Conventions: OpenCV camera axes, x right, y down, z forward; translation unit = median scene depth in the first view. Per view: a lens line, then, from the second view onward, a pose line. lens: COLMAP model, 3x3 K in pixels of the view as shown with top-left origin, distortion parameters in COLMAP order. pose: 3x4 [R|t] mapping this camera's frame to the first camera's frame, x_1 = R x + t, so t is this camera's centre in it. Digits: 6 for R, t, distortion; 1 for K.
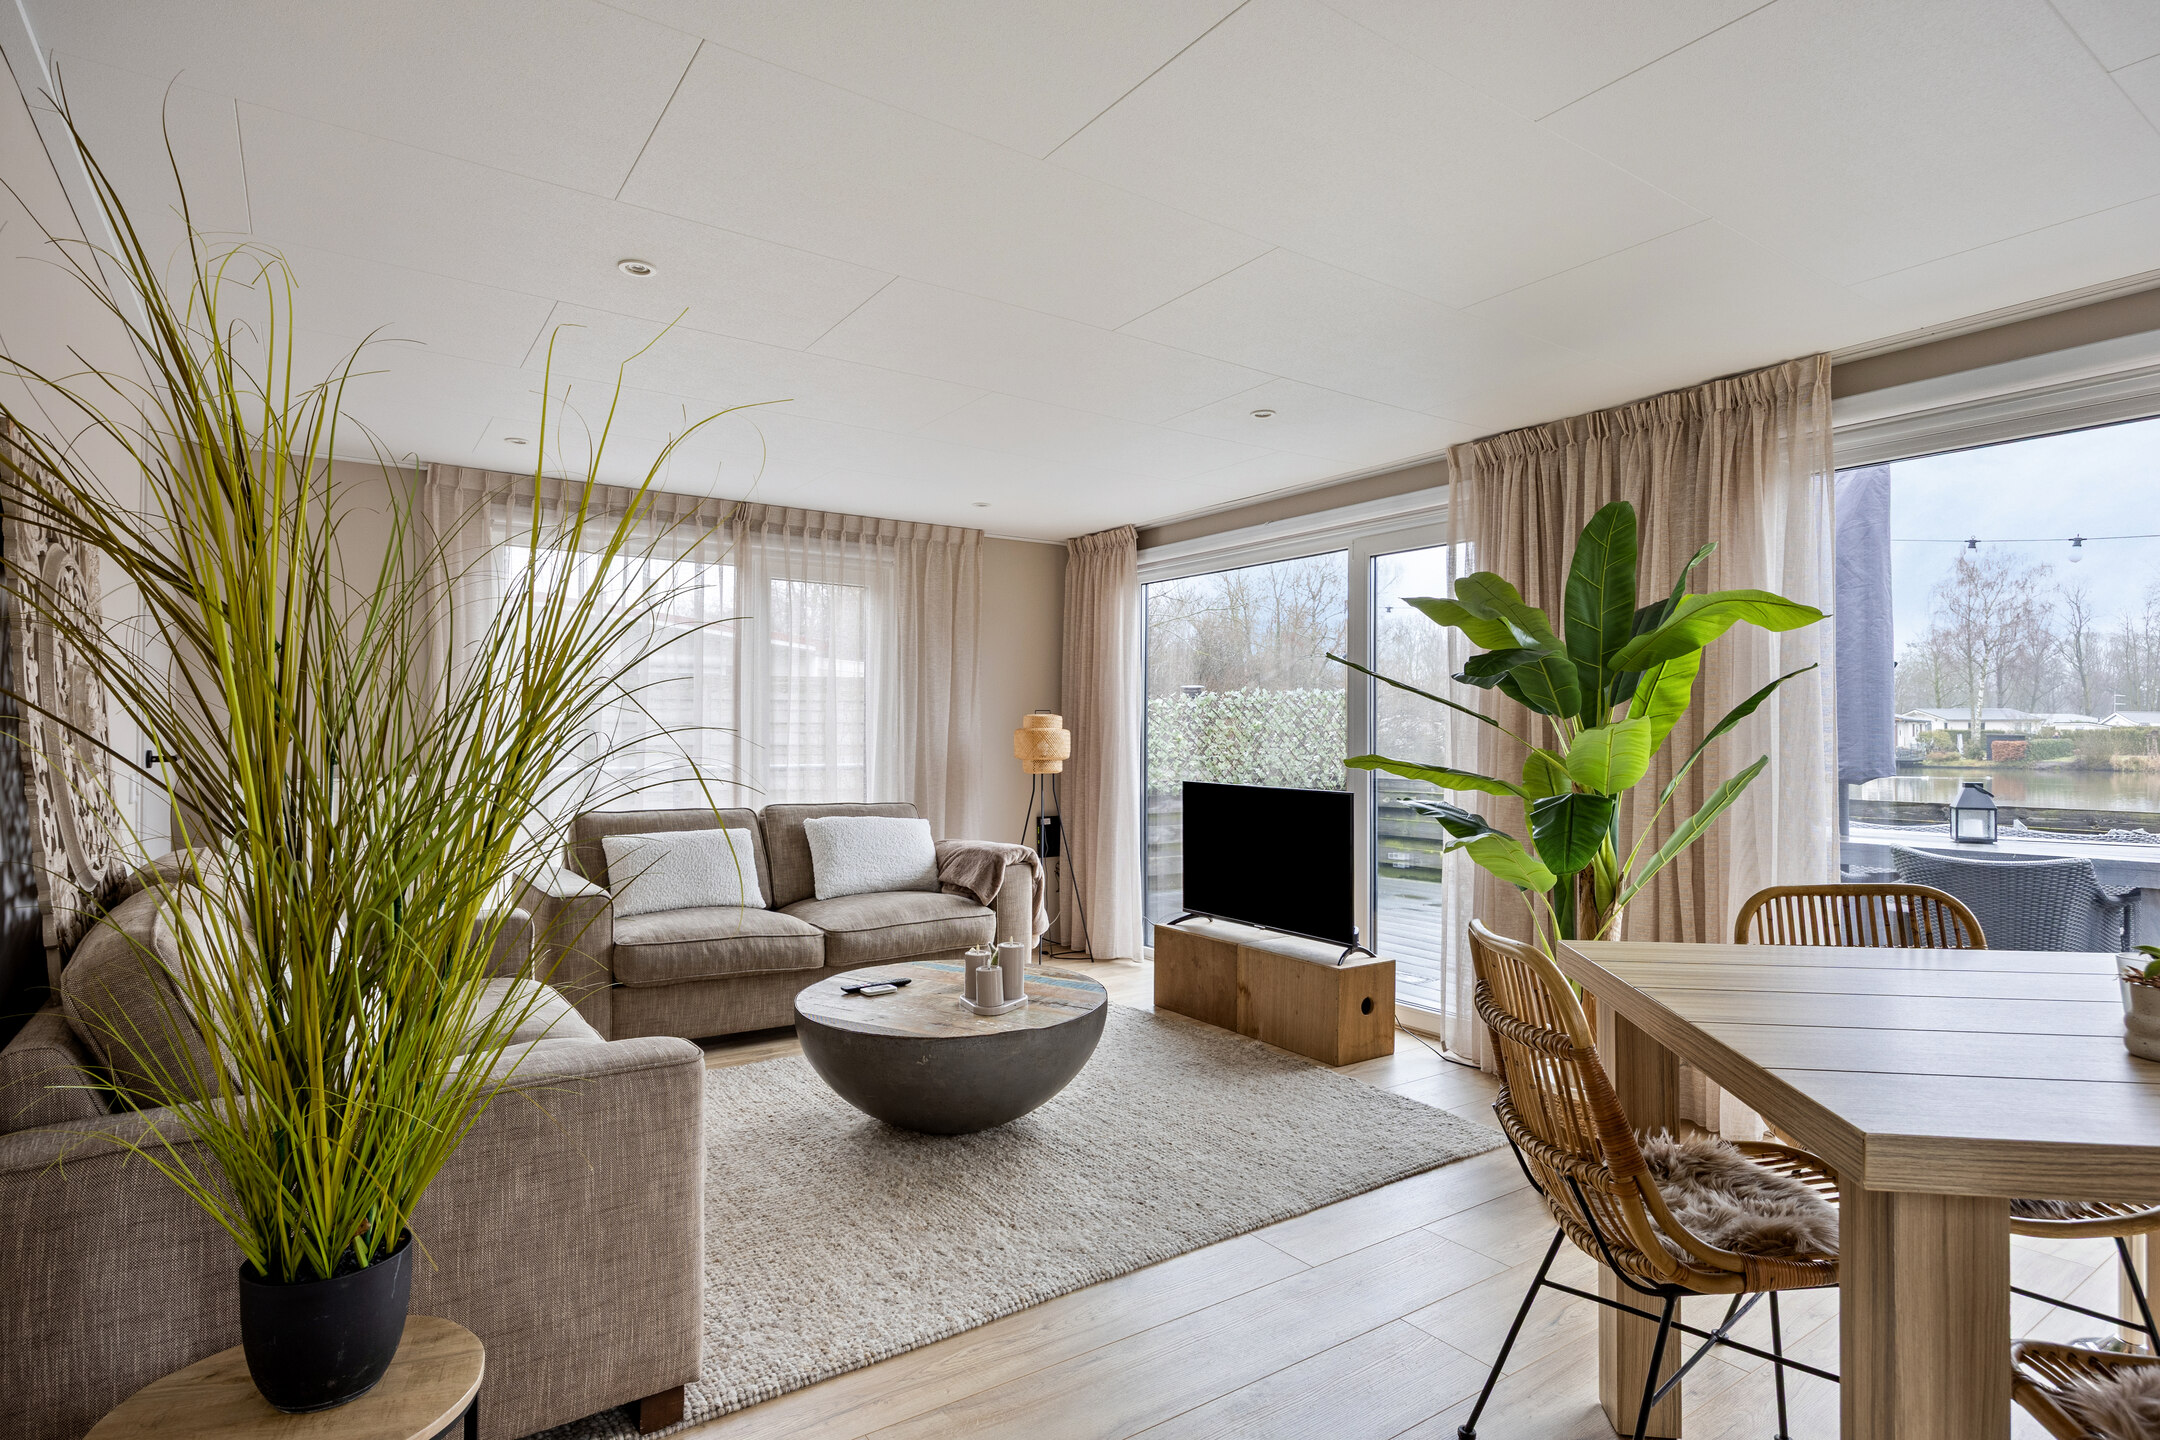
lens RADIAL K [[1116.3, 0, 1081.5], [0, 1116.3, 715.2], [0, 0, 1]] dist [-0.008977, 0.000434]
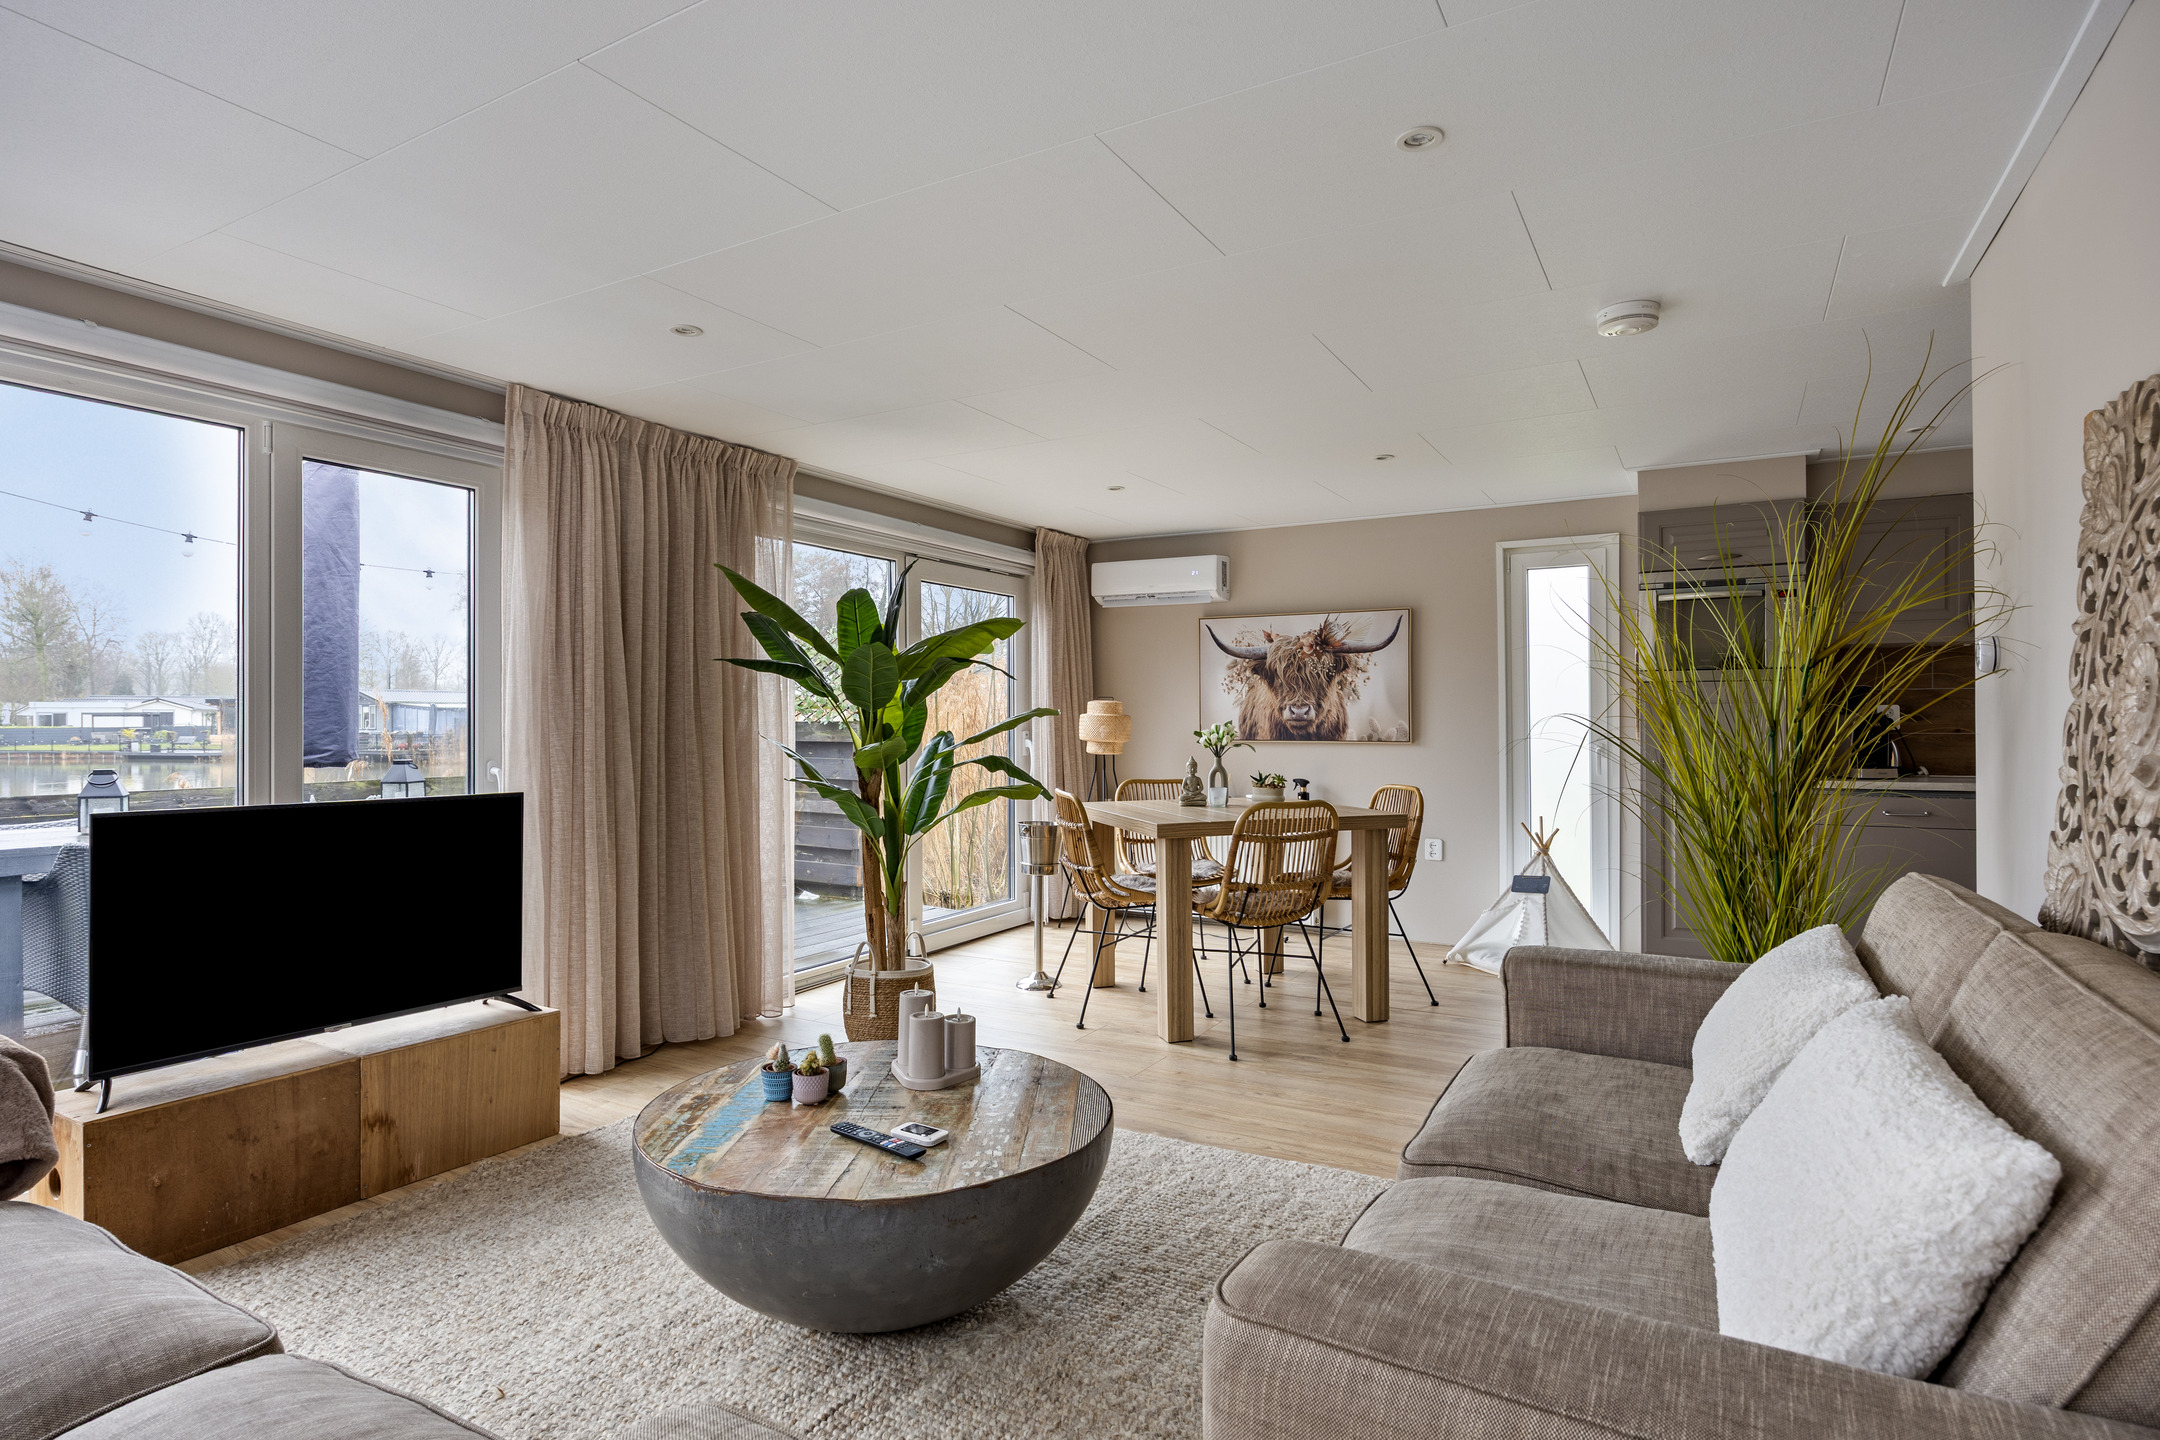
lens RADIAL K [[1116.3, 0, 1087.0], [0, 1116.3, 718.7], [0, 0, 1]] dist [-0.008977, 0.000434]
pose [[-0.435334, -0.001191, 0.900268, -0.612369], [-0.014598, 0.999877, -0.005736, 0.015790], [-0.900150, -0.015639, -0.435298, 0.941662]]
